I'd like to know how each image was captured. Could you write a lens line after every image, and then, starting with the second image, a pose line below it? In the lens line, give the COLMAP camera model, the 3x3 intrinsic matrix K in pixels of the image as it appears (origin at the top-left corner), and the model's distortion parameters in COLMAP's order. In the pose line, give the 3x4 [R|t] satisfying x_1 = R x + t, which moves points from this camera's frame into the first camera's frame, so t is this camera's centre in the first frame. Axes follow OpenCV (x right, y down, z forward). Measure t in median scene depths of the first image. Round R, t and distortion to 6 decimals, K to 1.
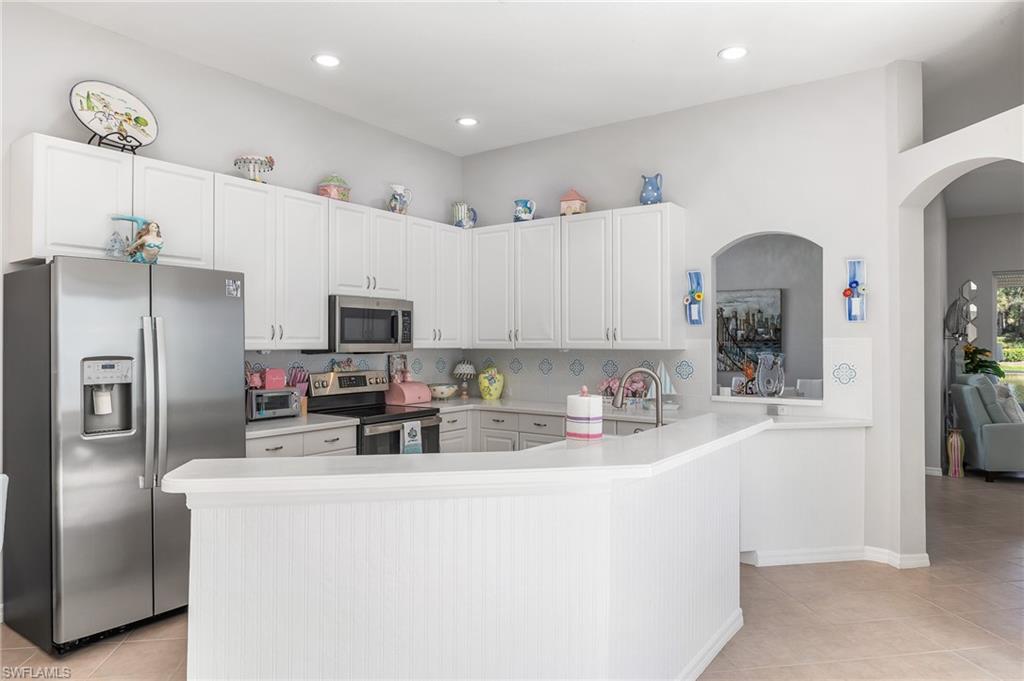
lens RADIAL K [[645.8, 0, 509.3], [0, 645.8, 336.5], [0, 0, 1]] dist [-0.013964, -0.001482]
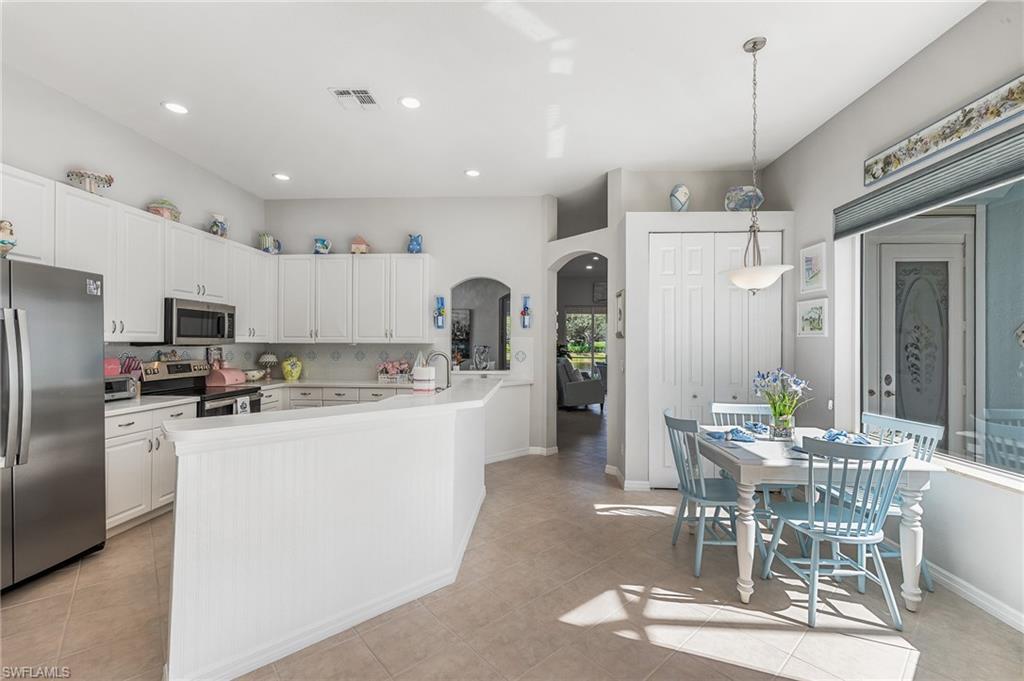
lens RADIAL K [[431.8, 0, 512.8], [0, 431.8, 341.5], [0, 0, 1]] dist [-0.000787, -0.000021]
pose [[0.843784, 0.005686, 0.536653, -0.139564], [-0.008882, 0.999955, 0.003370, 0.008713], [-0.536610, -0.007611, 0.843796, -0.038679]]
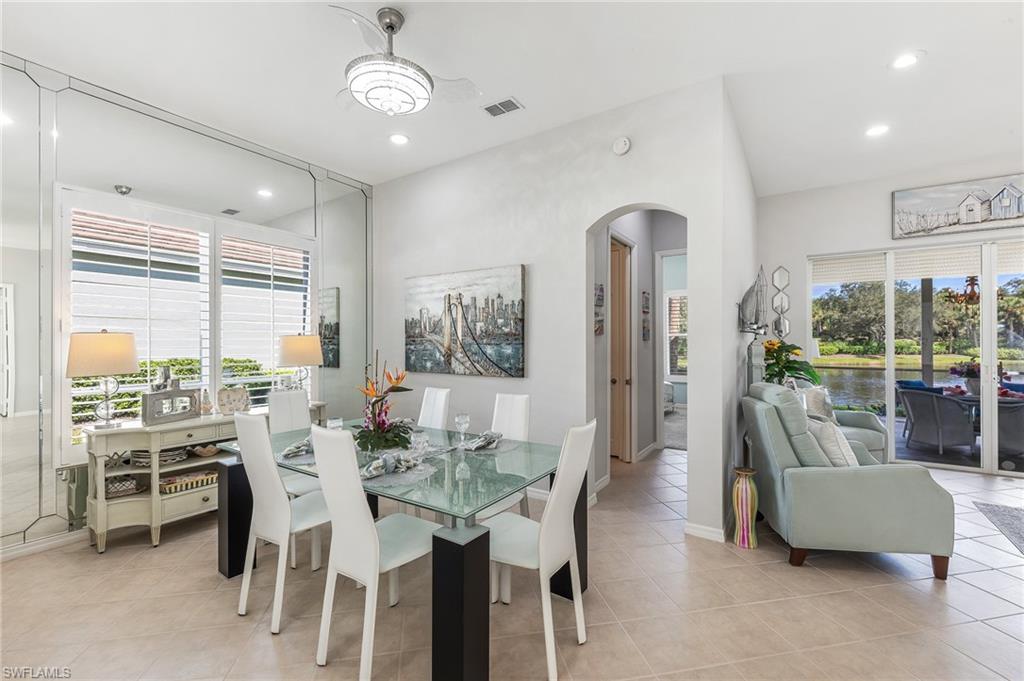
lens RADIAL K [[431.8, 0, 512.8], [0, 431.8, 341.5], [0, 0, 1]] dist [-0.000787, -0.000021]
pose [[0.999247, -0.003130, 0.038678, 0.572146], [0.002943, 0.999984, 0.004890, 0.016913], [-0.038693, -0.004773, 0.999240, 0.737755]]
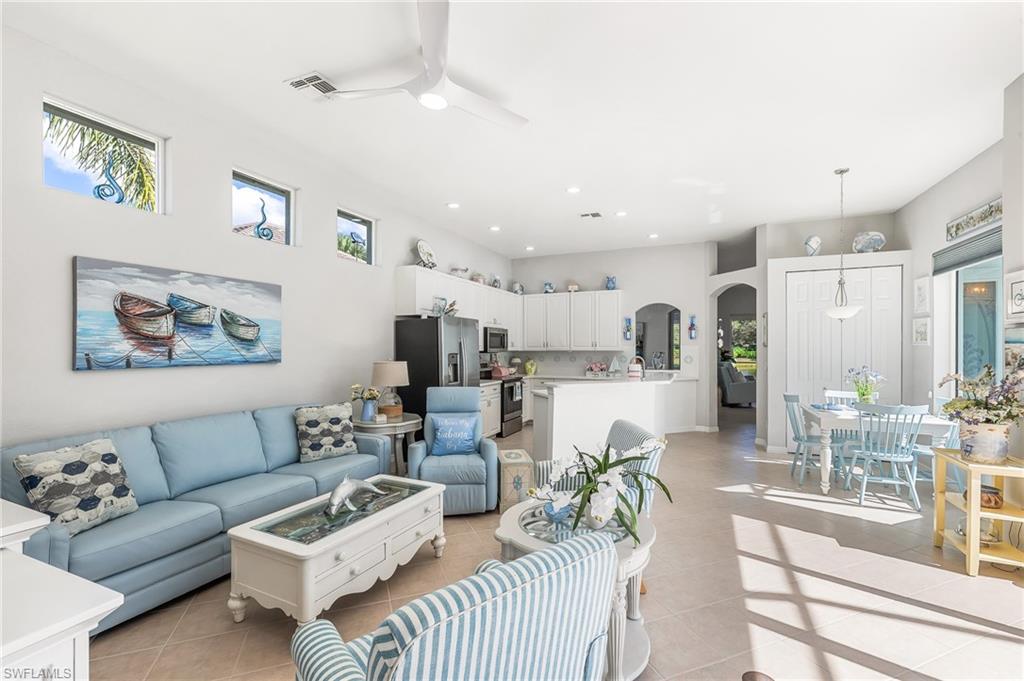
lens RADIAL K [[433.2, 0, 515.2], [0, 433.2, 348.1], [0, 0, 1]] dist [0.000763, 0.000090]
pose [[0.977680, -0.001414, 0.210096, -0.424036], [-0.000322, 0.999966, 0.008230, -0.002448], [-0.210100, -0.008113, 0.977646, -0.448178]]
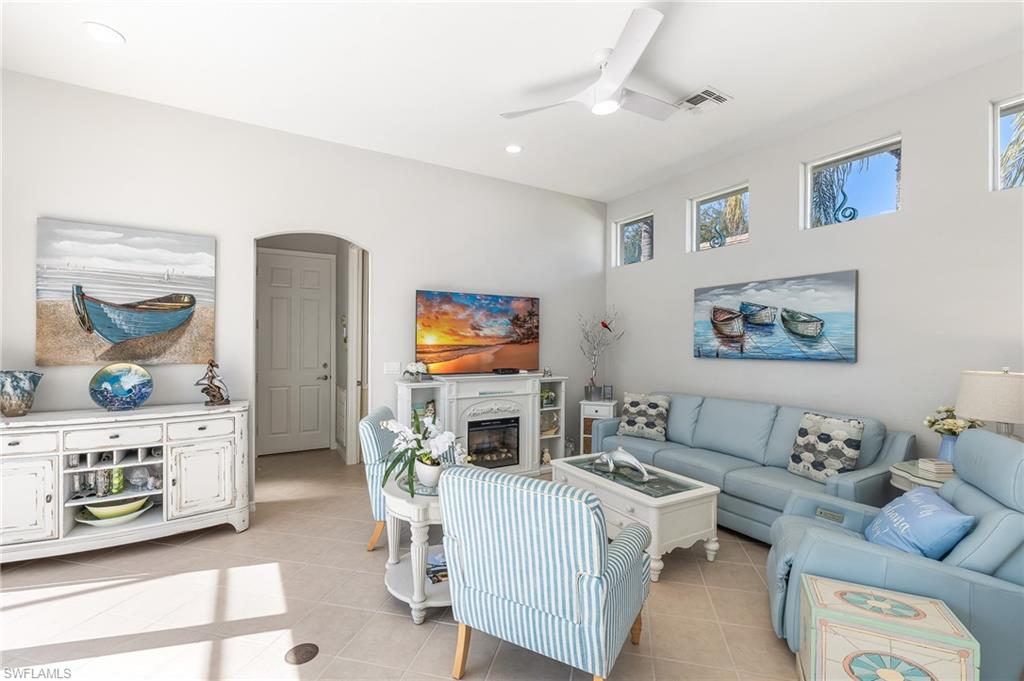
lens RADIAL K [[439.1, 0, 515.5], [0, 439.1, 342.4], [0, 0, 1]] dist [-0.003250, -0.000622]
pose [[-0.374990, -0.004847, -0.927016, 0.110697], [-0.000488, 0.999987, -0.005031, 0.003495], [0.927029, -0.001434, -0.374988, 0.153580]]
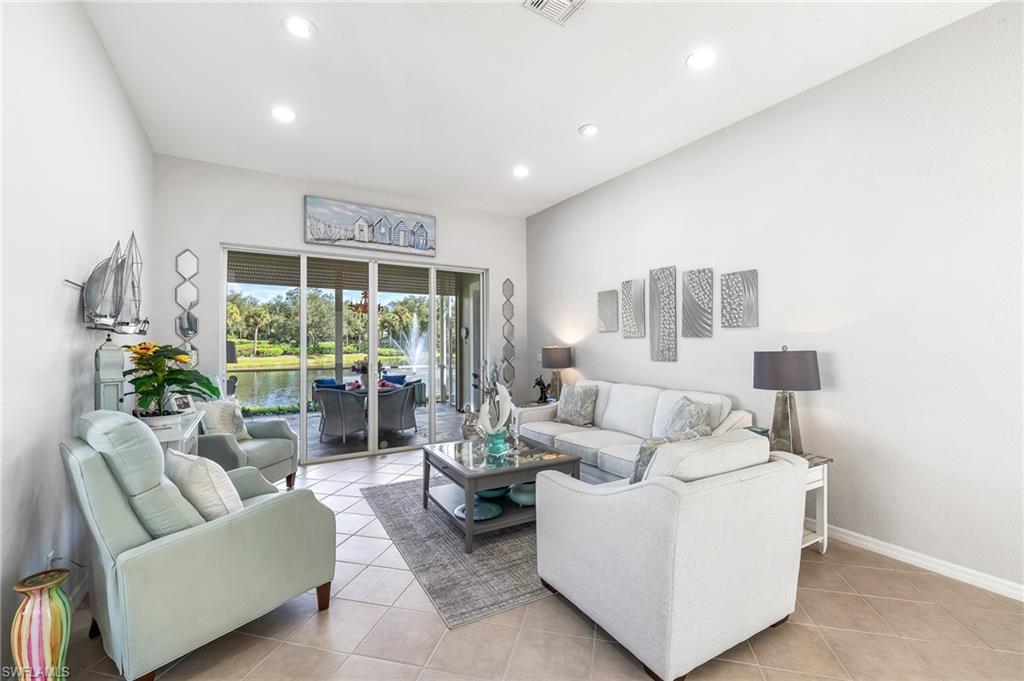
lens RADIAL K [[427.6, 0, 512.0], [0, 427.6, 340.5], [0, 0, 1]] dist [0.001243, -0.000137]
pose [[0.387936, 0.003452, 0.921680, 0.740218], [-0.002910, 0.999993, -0.002521, 0.017733], [-0.921682, -0.001704, 0.387944, 0.857023]]
